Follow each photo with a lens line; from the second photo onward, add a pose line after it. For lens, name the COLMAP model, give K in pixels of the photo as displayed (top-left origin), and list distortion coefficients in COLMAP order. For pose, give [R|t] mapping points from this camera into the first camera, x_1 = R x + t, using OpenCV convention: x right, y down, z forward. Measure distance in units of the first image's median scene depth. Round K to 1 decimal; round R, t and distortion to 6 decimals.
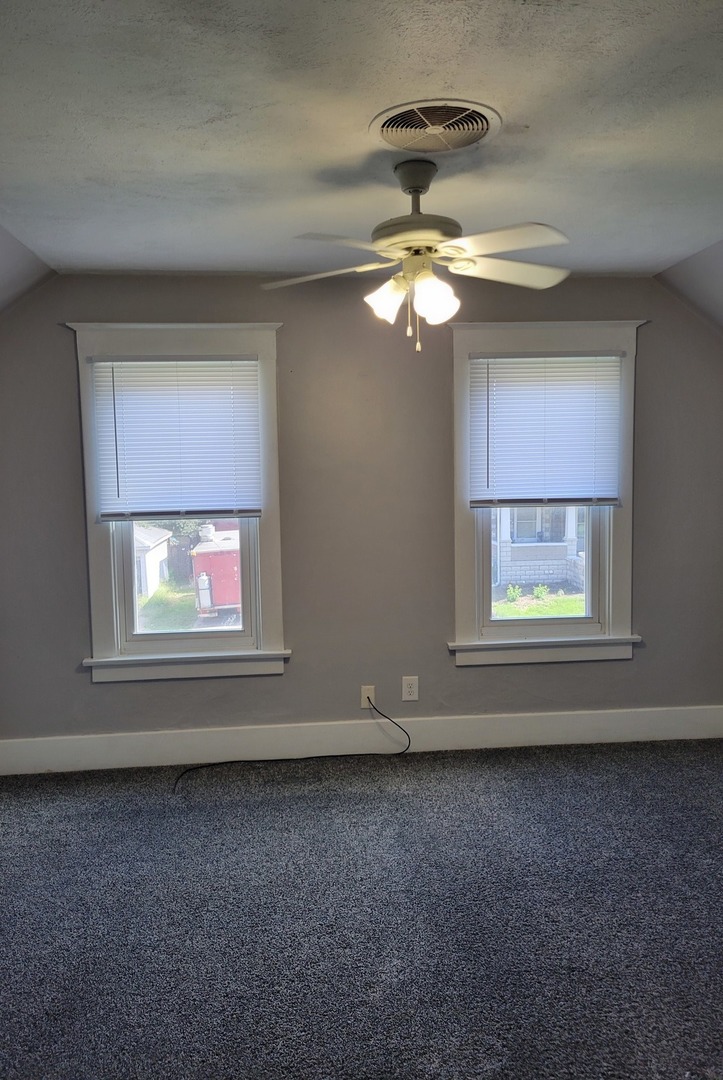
lens RADIAL K [[810.0, 0, 358.5], [0, 810.0, 542.7], [0, 0, 1]] dist [0.044759, -0.020697]
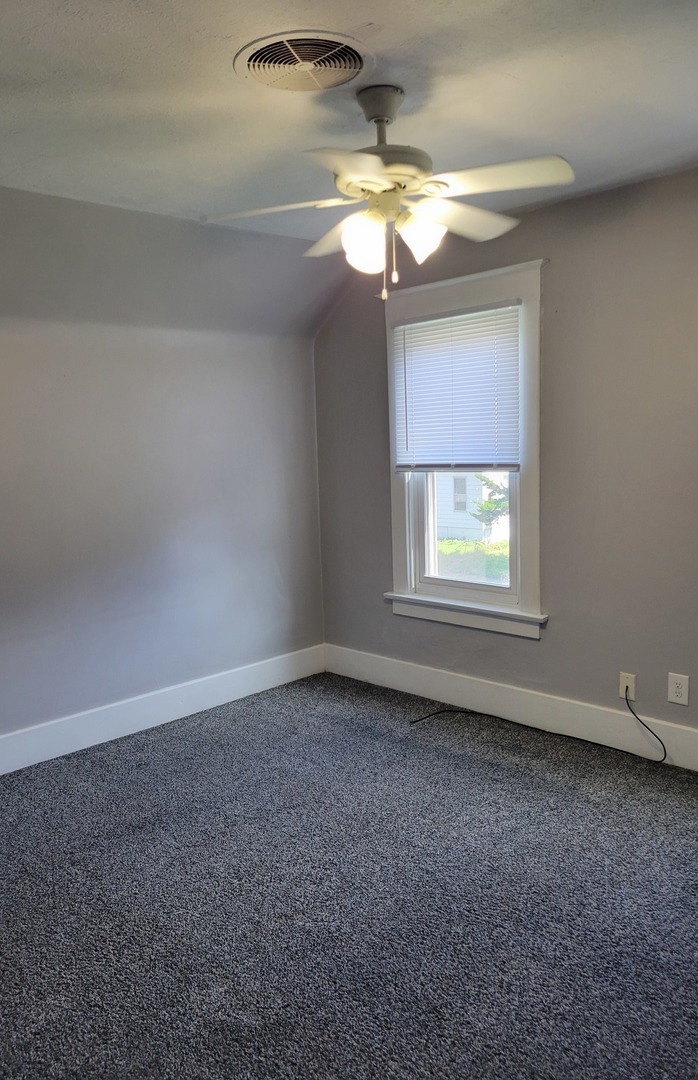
lens RADIAL K [[814.0, 0, 343.9], [0, 814.0, 544.1], [0, 0, 1]] dist [0.024841, -0.004198]
pose [[0.608917, 0.097803, -0.787181, 0.519098], [-0.039746, 0.994885, 0.092864, -0.028040], [0.792237, -0.025260, 0.609690, 0.255291]]
